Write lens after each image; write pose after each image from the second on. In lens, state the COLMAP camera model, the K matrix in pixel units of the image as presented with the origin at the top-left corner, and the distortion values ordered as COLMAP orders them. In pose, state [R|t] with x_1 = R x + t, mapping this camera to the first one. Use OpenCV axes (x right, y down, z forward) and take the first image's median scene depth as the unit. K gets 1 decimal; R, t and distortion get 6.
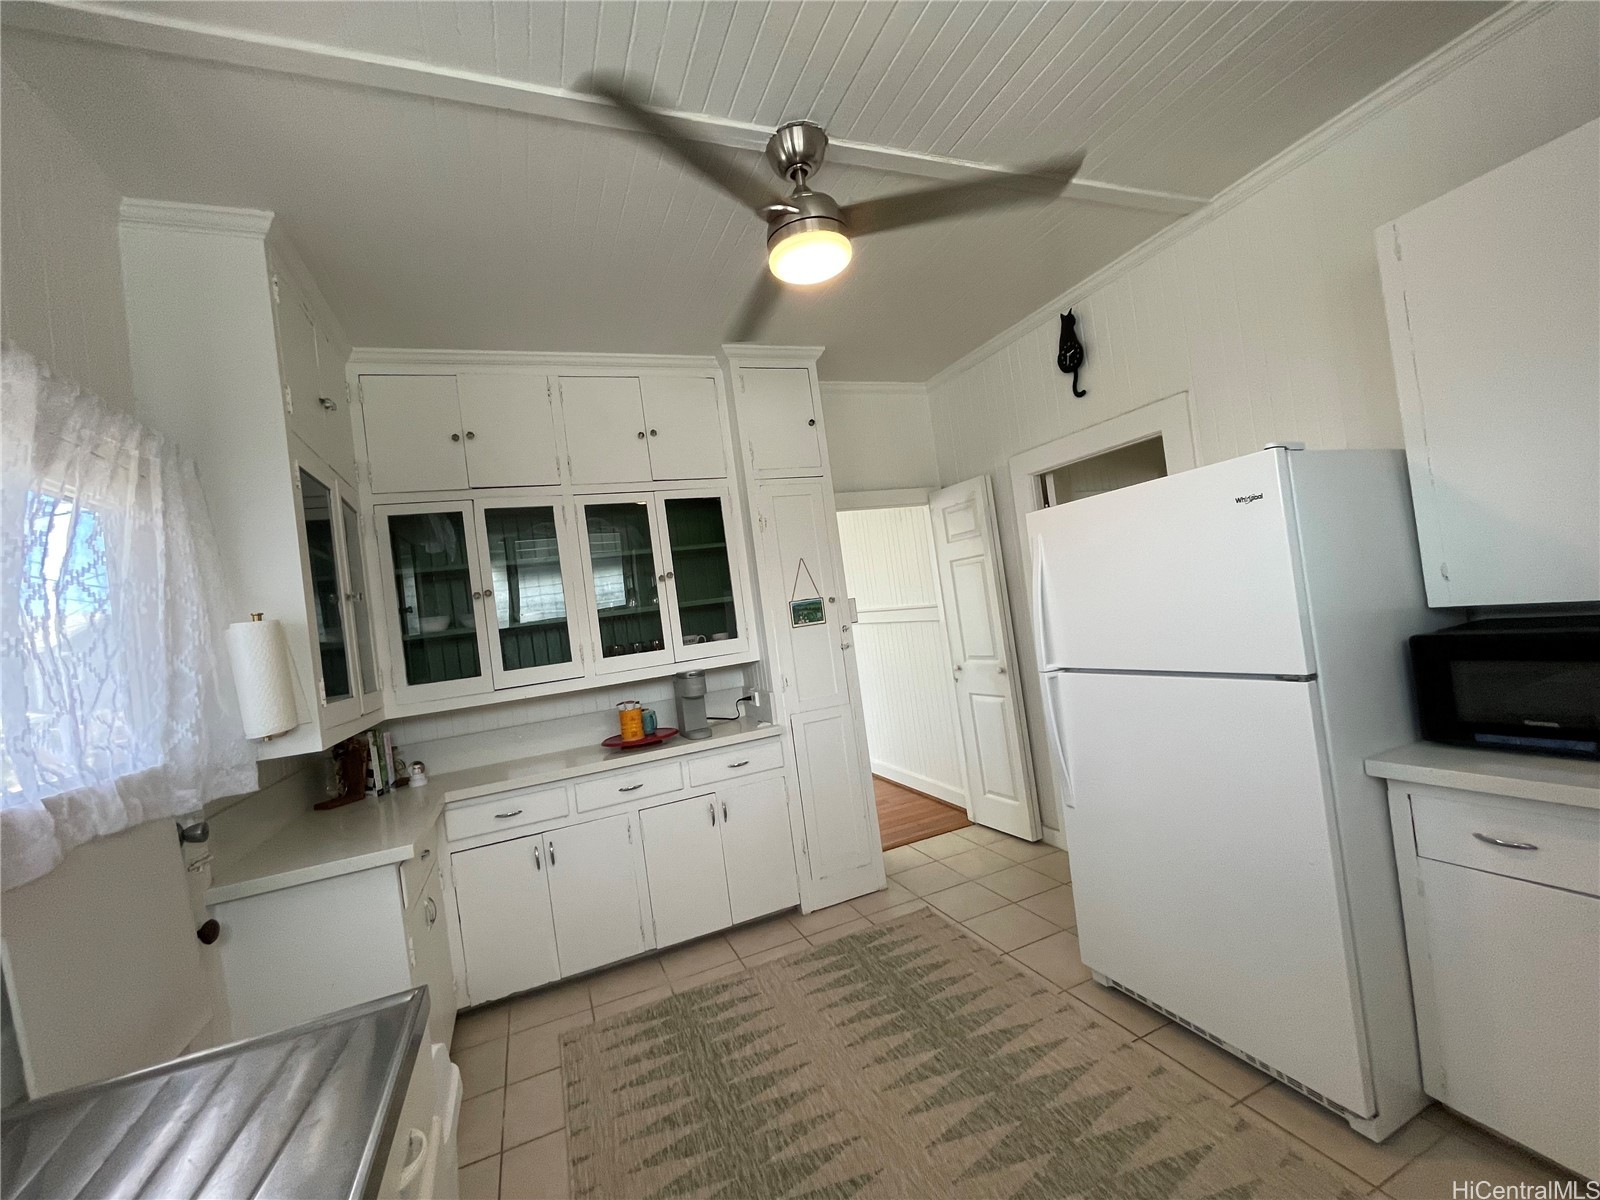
lens RADIAL K [[656.7, 0, 795.5], [0, 656.7, 604.2], [0, 0, 1]] dist [0.002914, 0.001630]
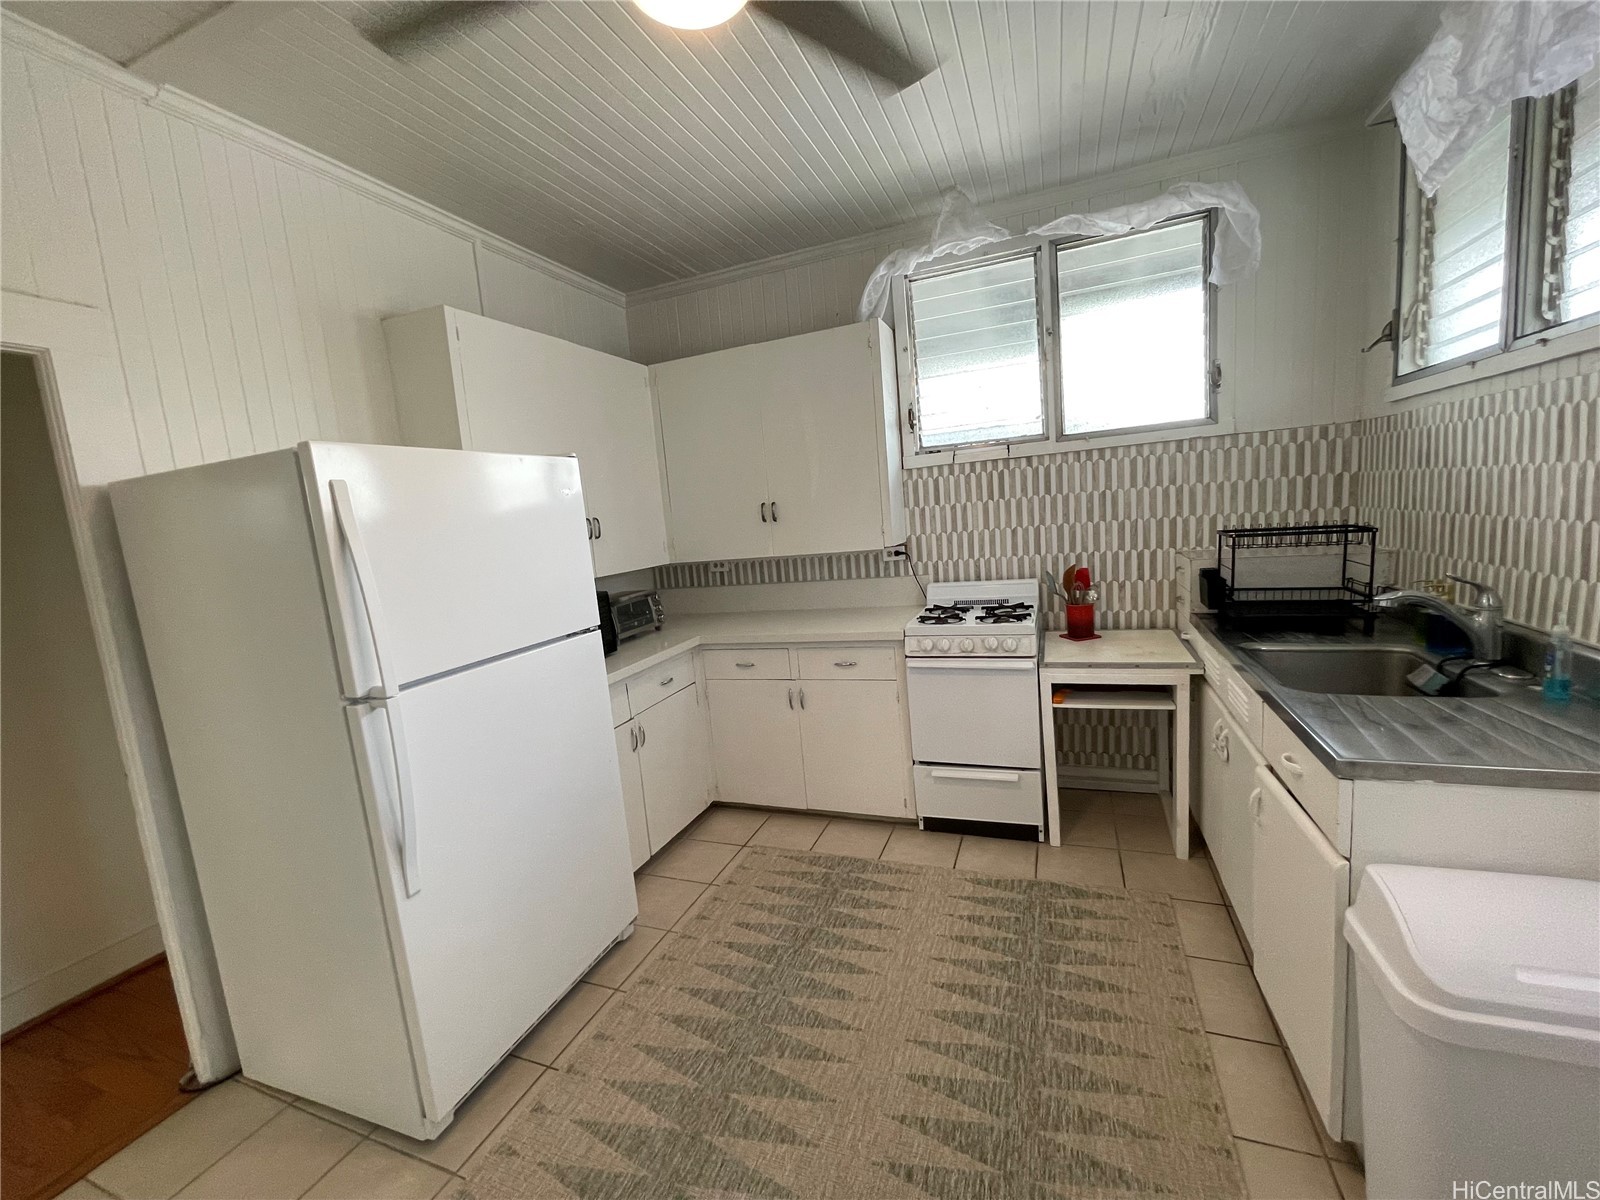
lens RADIAL K [[656.7, 0, 799.8], [0, 656.7, 596.7], [0, 0, 1]] dist [0.002914, 0.001630]
pose [[-0.698290, 0.100752, 0.708689, -0.458193], [0.169639, 0.985134, 0.027096, 0.076188], [-0.695424, 0.139142, -0.705000, 1.470316]]
